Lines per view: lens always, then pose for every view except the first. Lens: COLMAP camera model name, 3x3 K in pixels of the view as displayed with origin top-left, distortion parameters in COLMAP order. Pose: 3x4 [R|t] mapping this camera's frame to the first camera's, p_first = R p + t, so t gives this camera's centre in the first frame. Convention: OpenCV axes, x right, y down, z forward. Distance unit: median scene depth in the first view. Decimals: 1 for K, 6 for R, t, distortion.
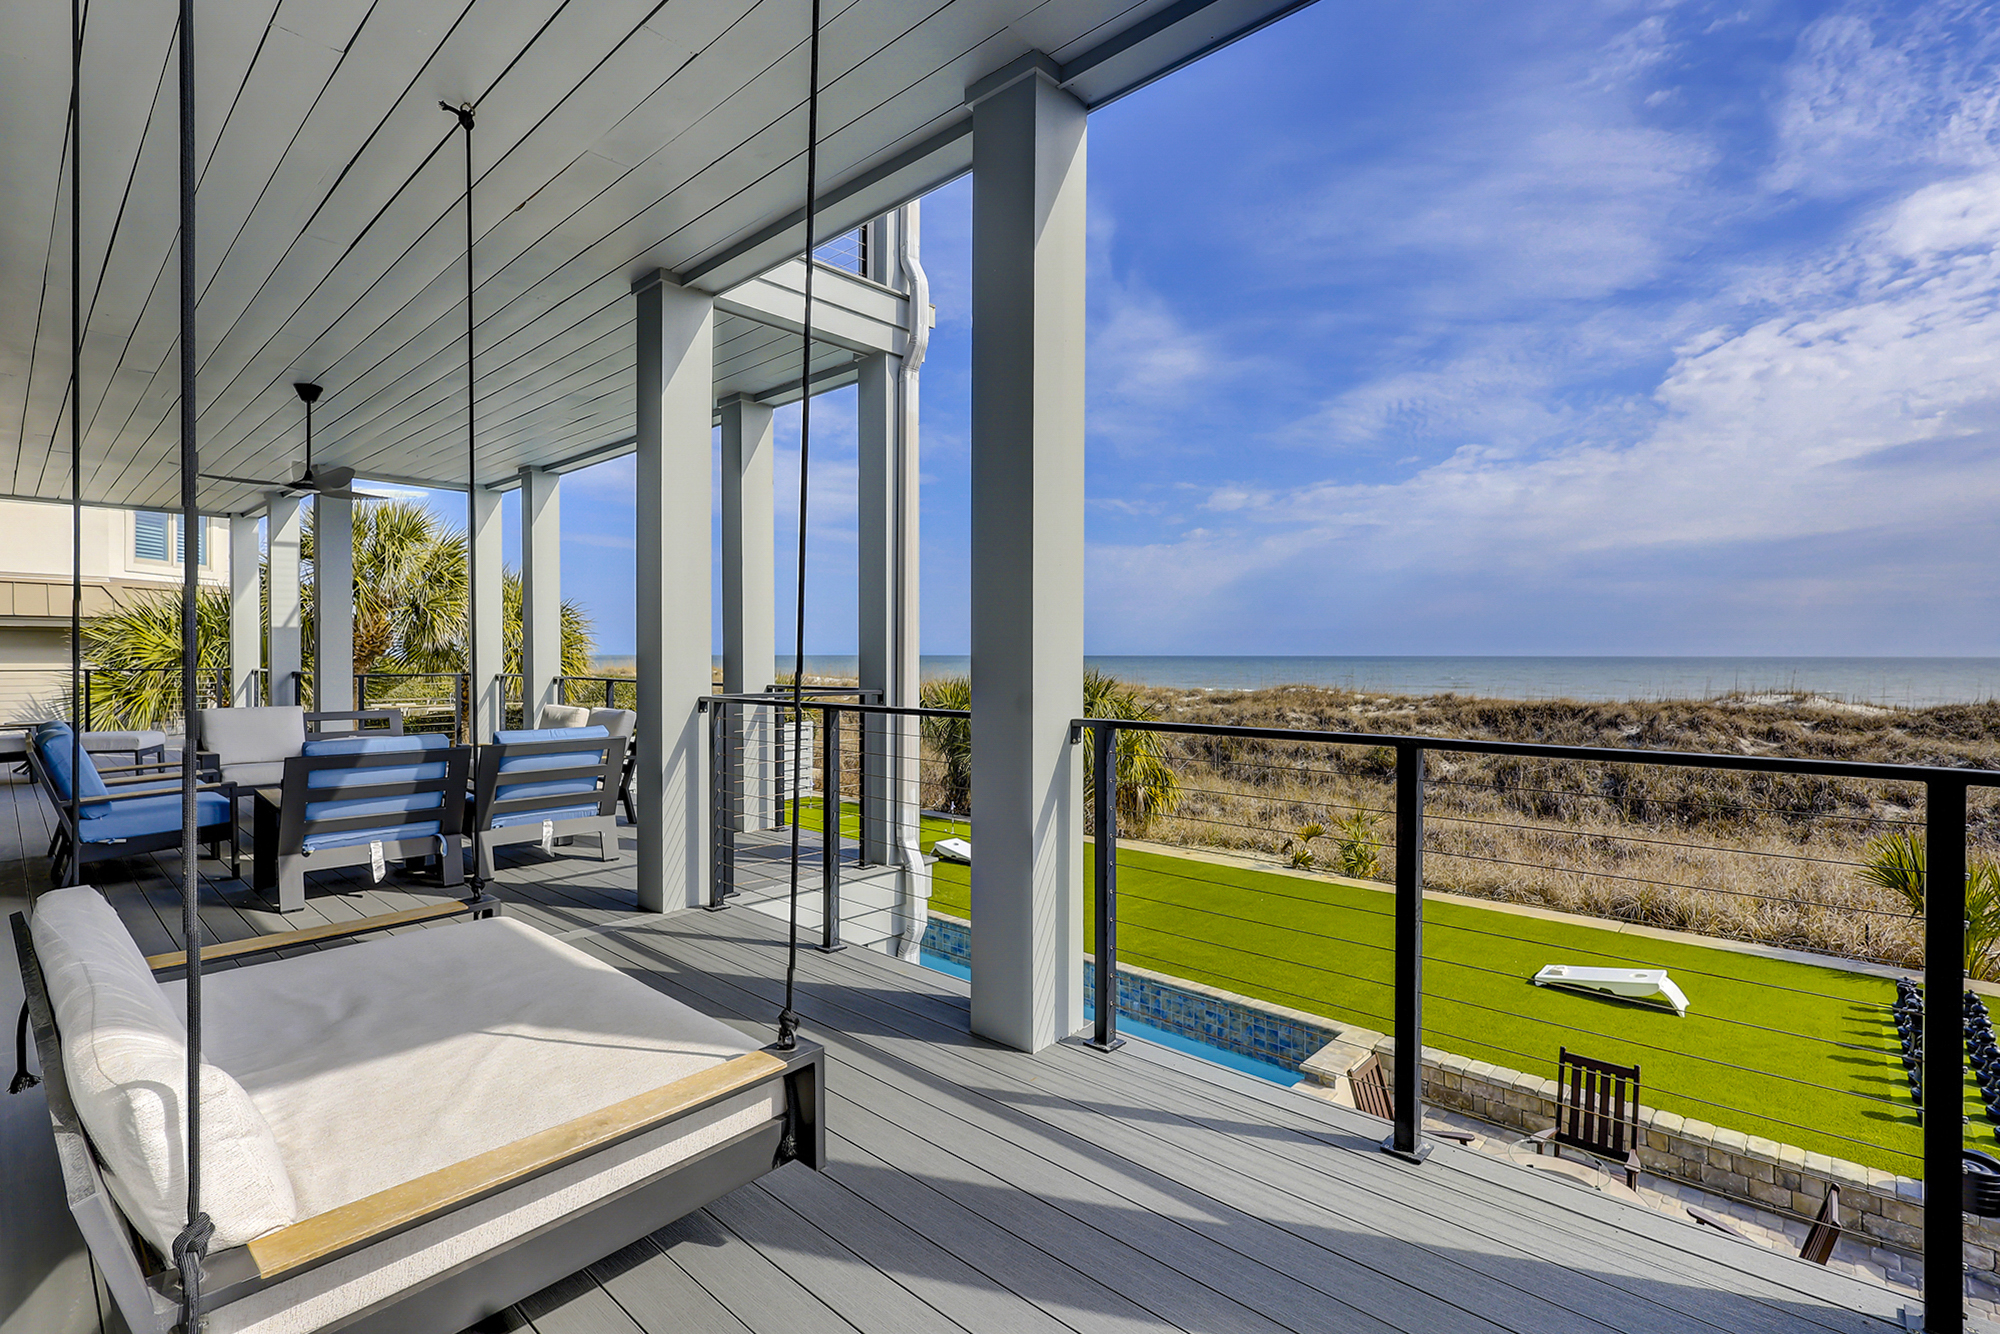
lens RADIAL K [[940.2, 0, 1010.8], [0, 940.2, 652.3], [0, 0, 1]] dist [-0.002473, -0.000690]
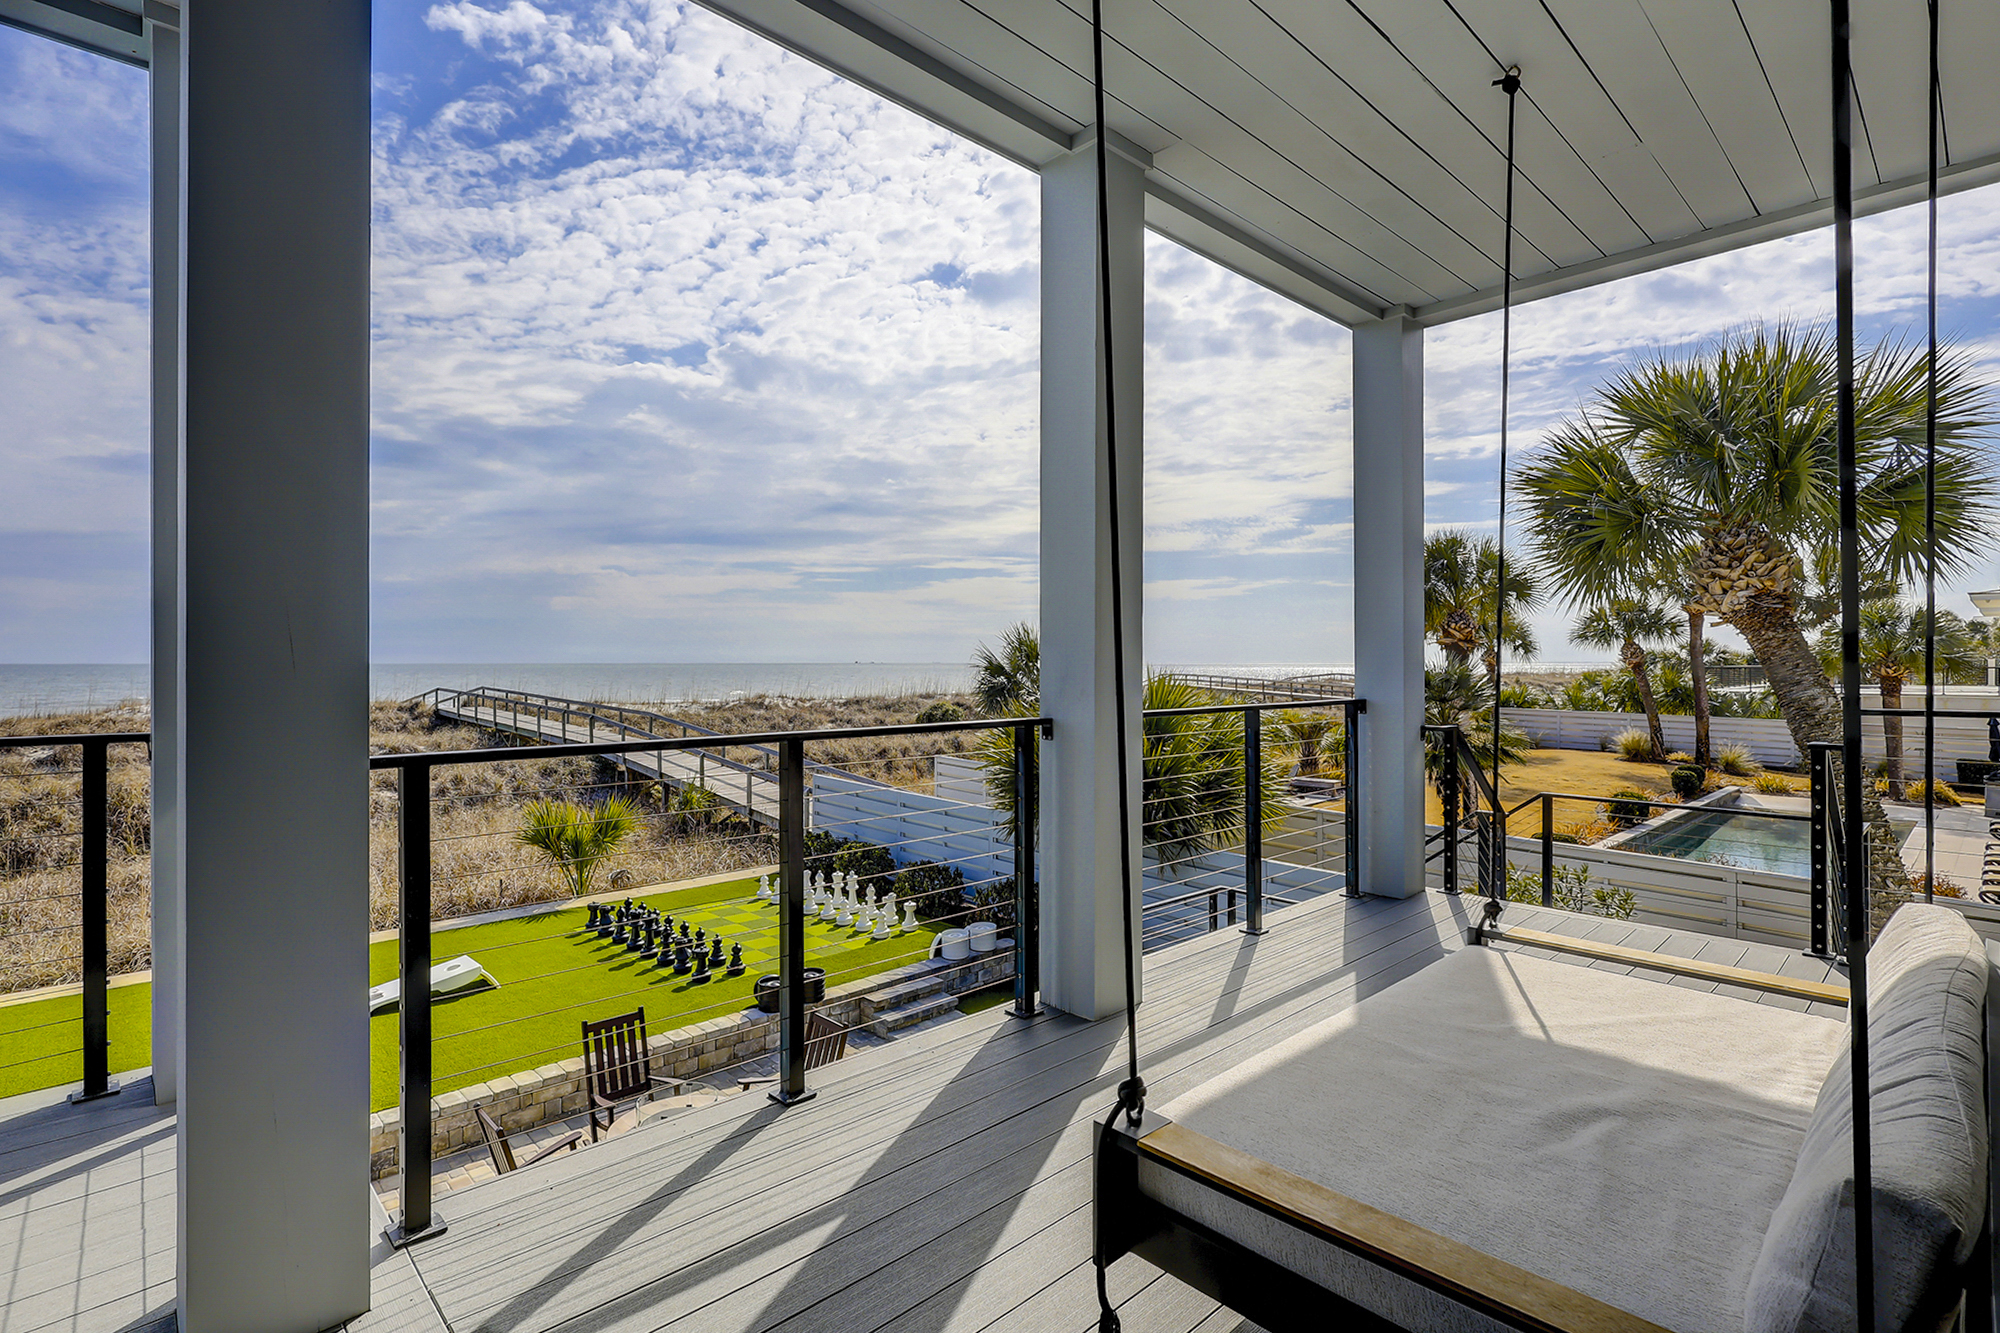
lens RADIAL K [[940.4, 0, 1000.0], [0, 940.4, 666.5], [0, 0, 1]] dist [-0.001570, 0.028018]
pose [[0.081836, -0.011524, 0.996579, -0.418971], [0.004965, 0.999925, 0.011155, -0.002472], [-0.996633, 0.004036, 0.081887, 0.388815]]
